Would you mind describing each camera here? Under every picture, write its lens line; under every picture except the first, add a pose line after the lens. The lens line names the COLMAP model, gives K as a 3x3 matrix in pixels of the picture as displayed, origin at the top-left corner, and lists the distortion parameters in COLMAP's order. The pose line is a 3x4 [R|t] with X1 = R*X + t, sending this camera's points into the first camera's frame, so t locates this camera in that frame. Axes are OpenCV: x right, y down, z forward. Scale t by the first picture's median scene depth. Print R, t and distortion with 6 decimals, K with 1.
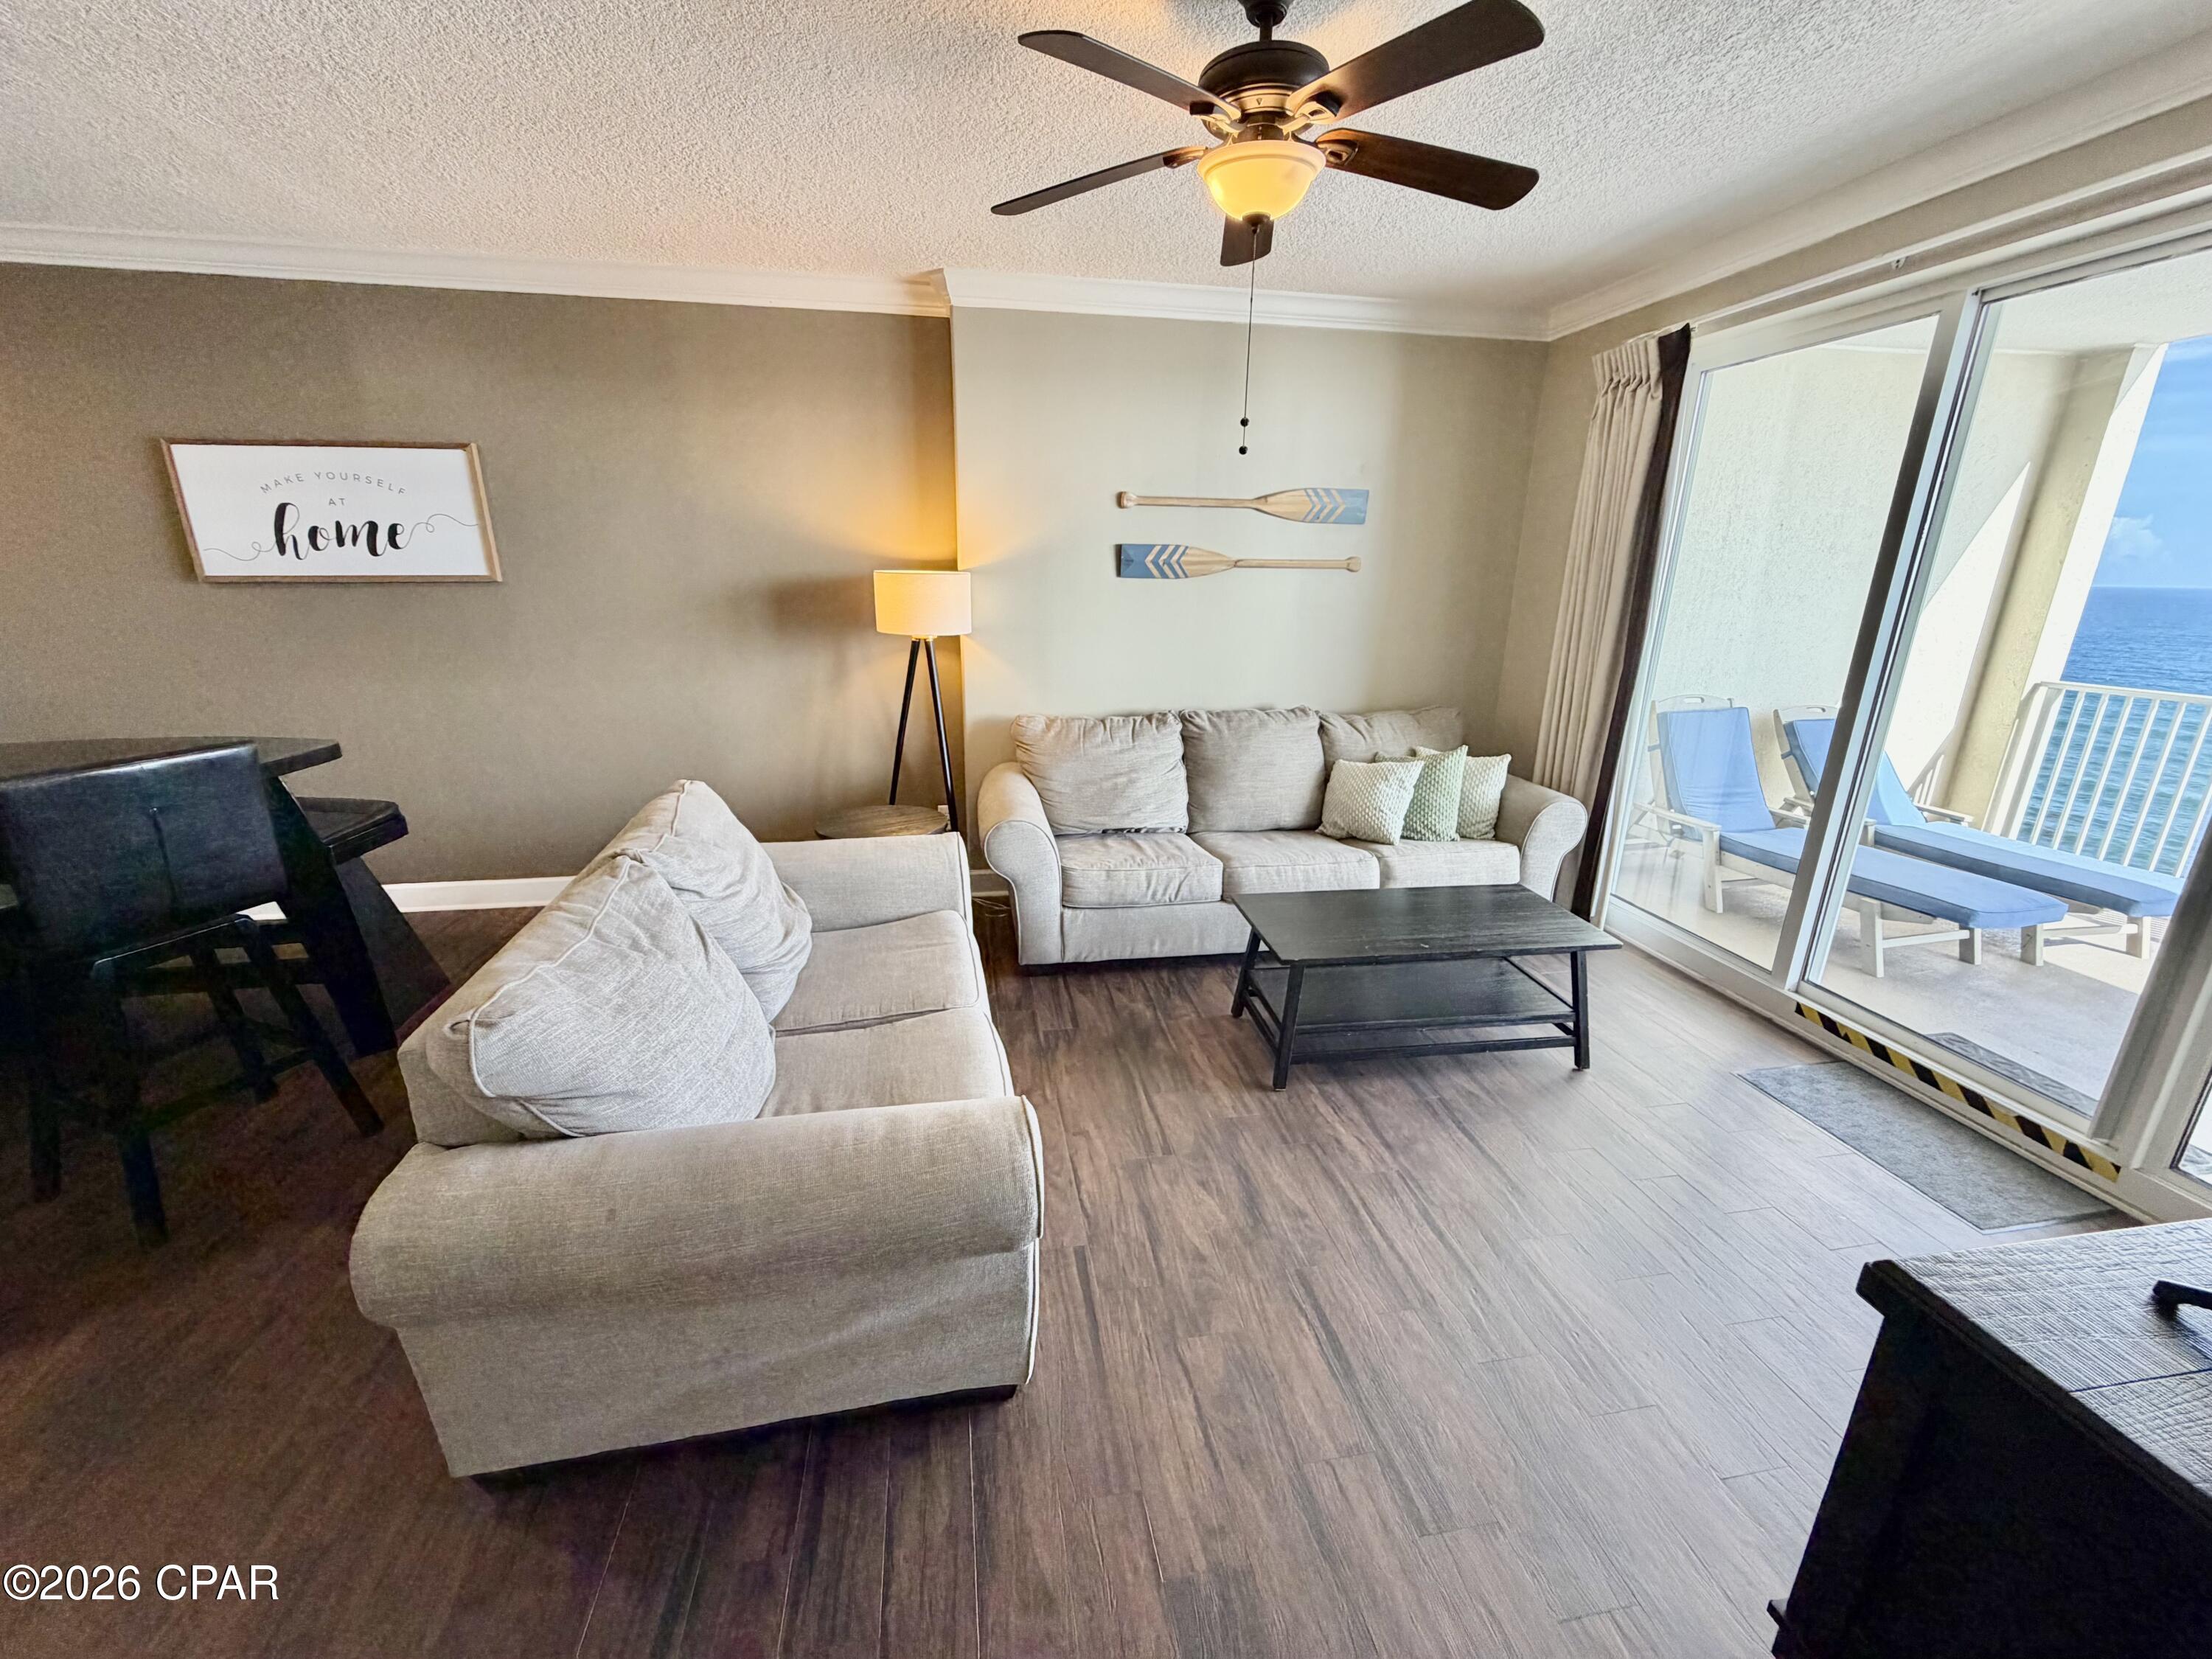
lens RADIAL K [[888.0, 0, 1106.0], [0, 888.0, 829.5], [0, 0, 1]] dist [0.000611, -0.000054]
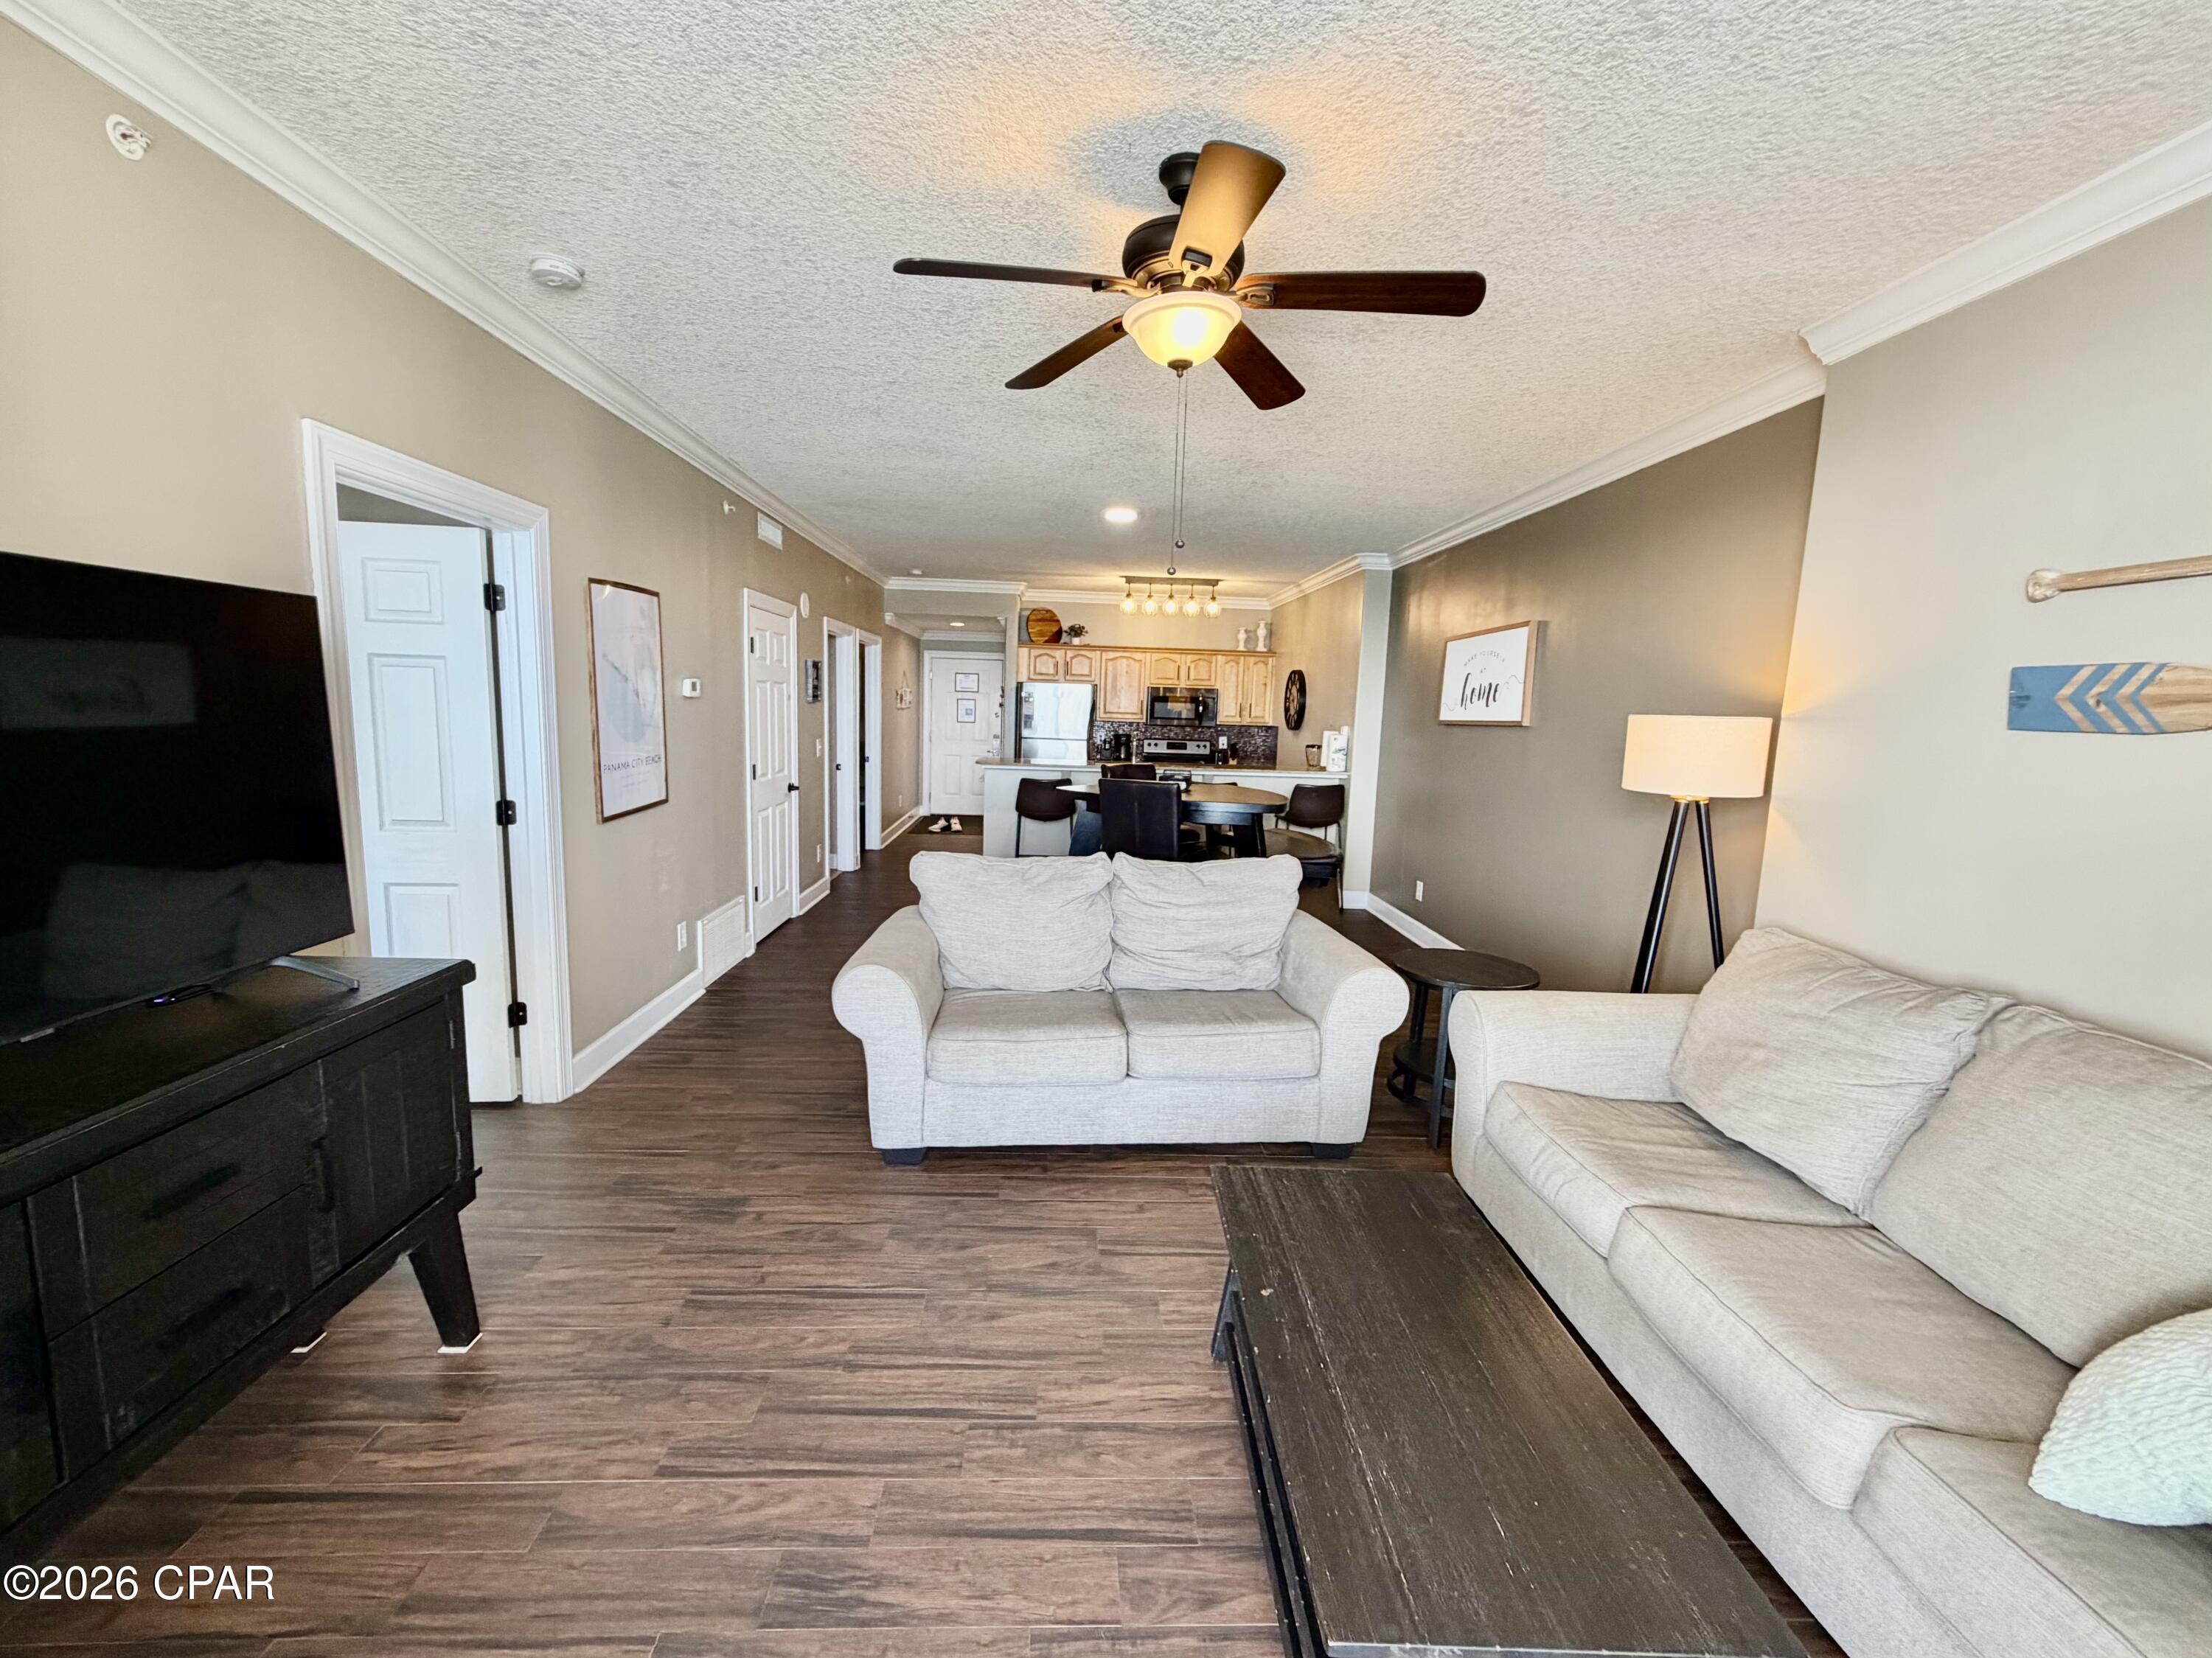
lens RADIAL K [[887.9, 0, 1106.0], [0, 887.9, 829.0], [0, 0, 1]] dist [0.000611, -0.000054]
pose [[-0.118133, 0.122474, -0.985416, 0.667143], [-0.294593, 0.943366, 0.152564, -0.166280], [0.948293, 0.308320, -0.075362, 0.606929]]
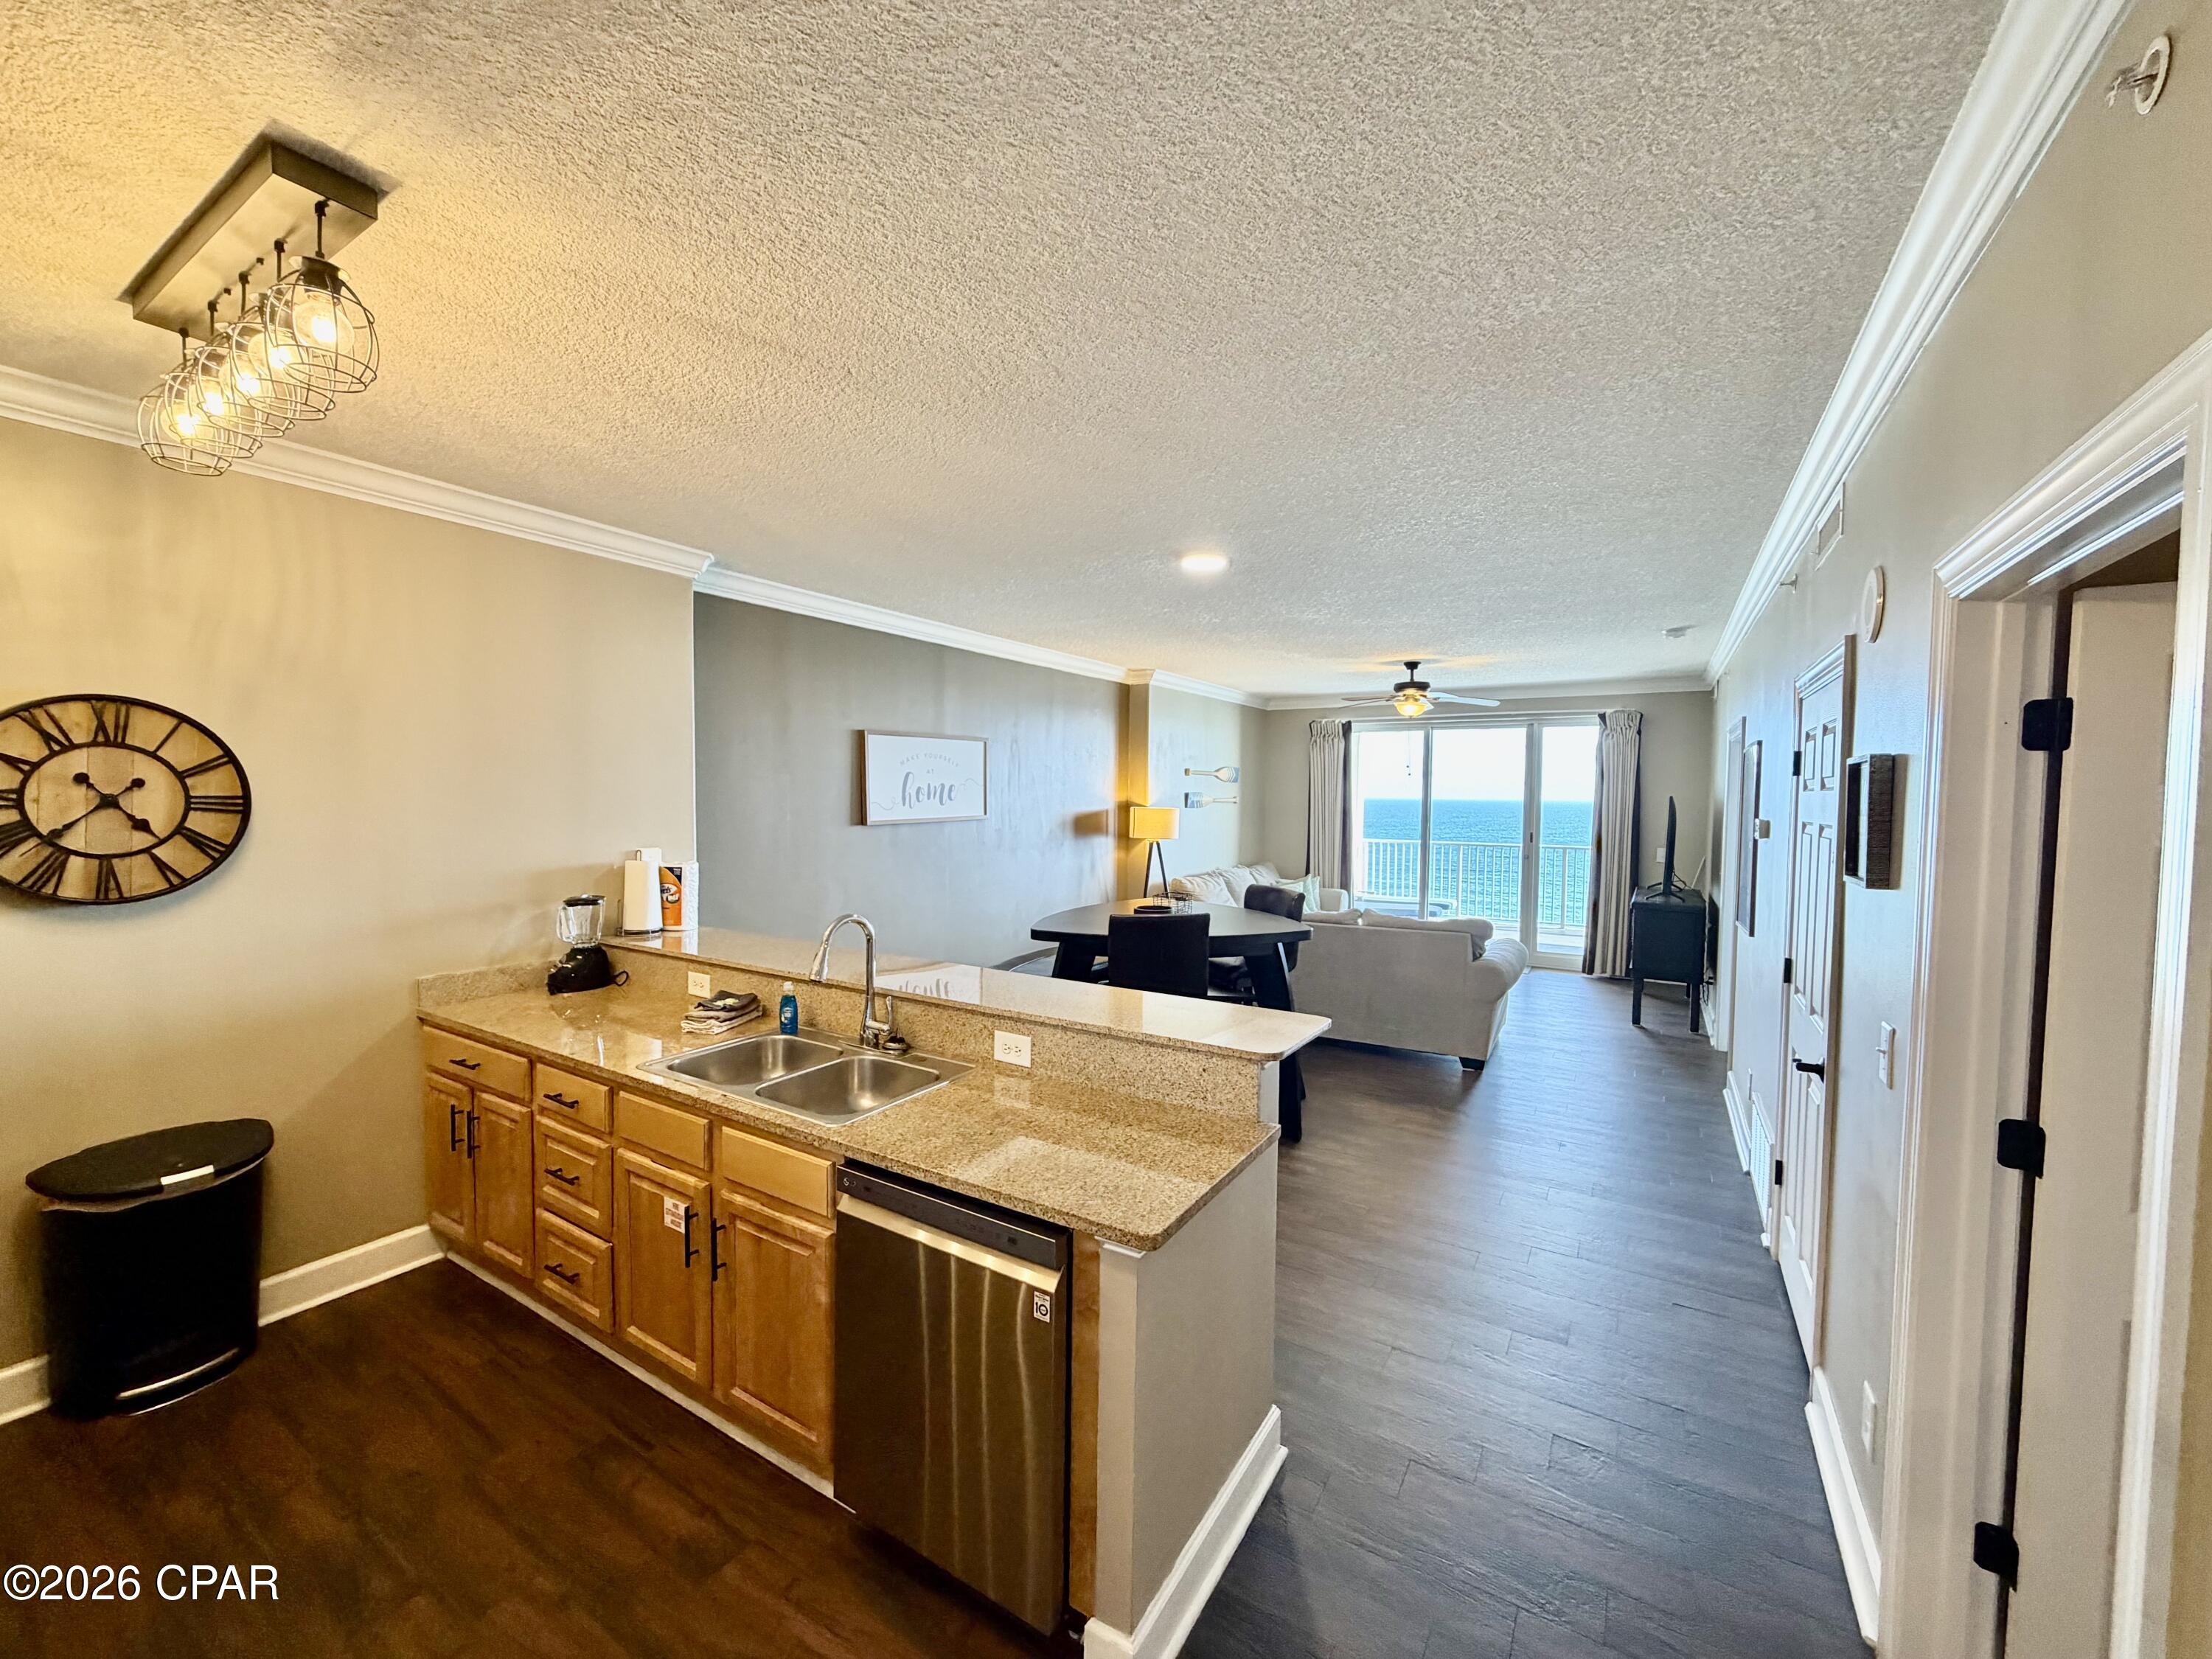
lens RADIAL K [[879.0, 0, 1101.1], [0, 879.0, 828.4], [0, 0, 1]] dist [0.001051, -0.000011]
pose [[0.665182, -0.037955, 0.745716, -1.780940], [0.211489, 0.967387, -0.139412, -0.002293], [-0.716104, 0.250445, 0.651515, -0.167511]]
